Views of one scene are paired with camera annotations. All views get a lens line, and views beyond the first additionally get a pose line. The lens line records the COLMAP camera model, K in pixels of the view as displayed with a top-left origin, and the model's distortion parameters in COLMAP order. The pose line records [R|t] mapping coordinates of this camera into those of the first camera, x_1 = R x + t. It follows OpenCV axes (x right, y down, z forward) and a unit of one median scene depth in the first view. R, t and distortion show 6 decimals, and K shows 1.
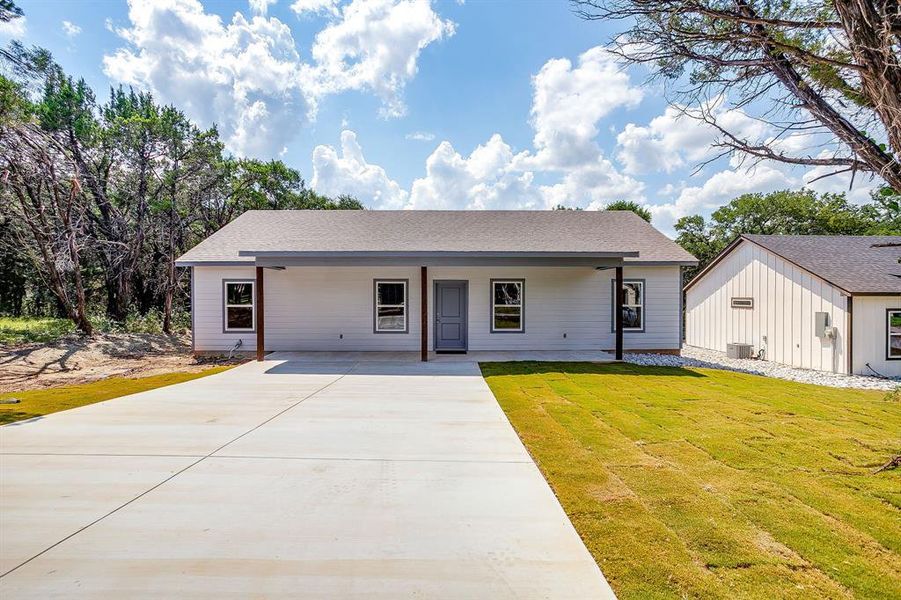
lens RADIAL K [[435.5, 0, 439.2], [0, 435.5, 296.8], [0, 0, 1]] dist [-0.036801, 0.021019]
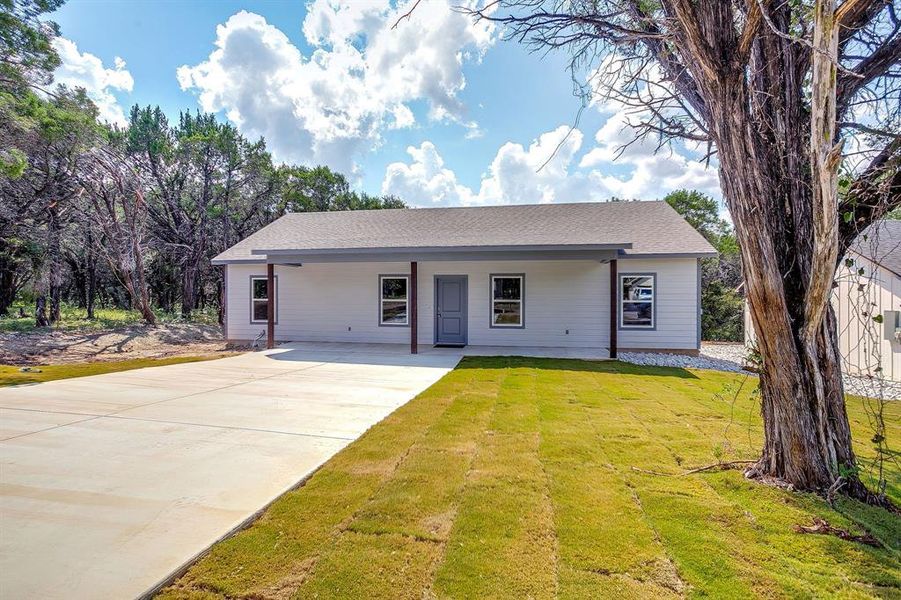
lens RADIAL K [[438.3, 0, 448.7], [0, 438.3, 295.4], [0, 0, 1]] dist [-0.039123, 0.023322]
pose [[0.980375, 0.002745, -0.197122, 0.223662], [-0.002838, 0.999996, -0.000192, 0.008930], [0.197121, 0.000747, 0.980379, -0.002349]]
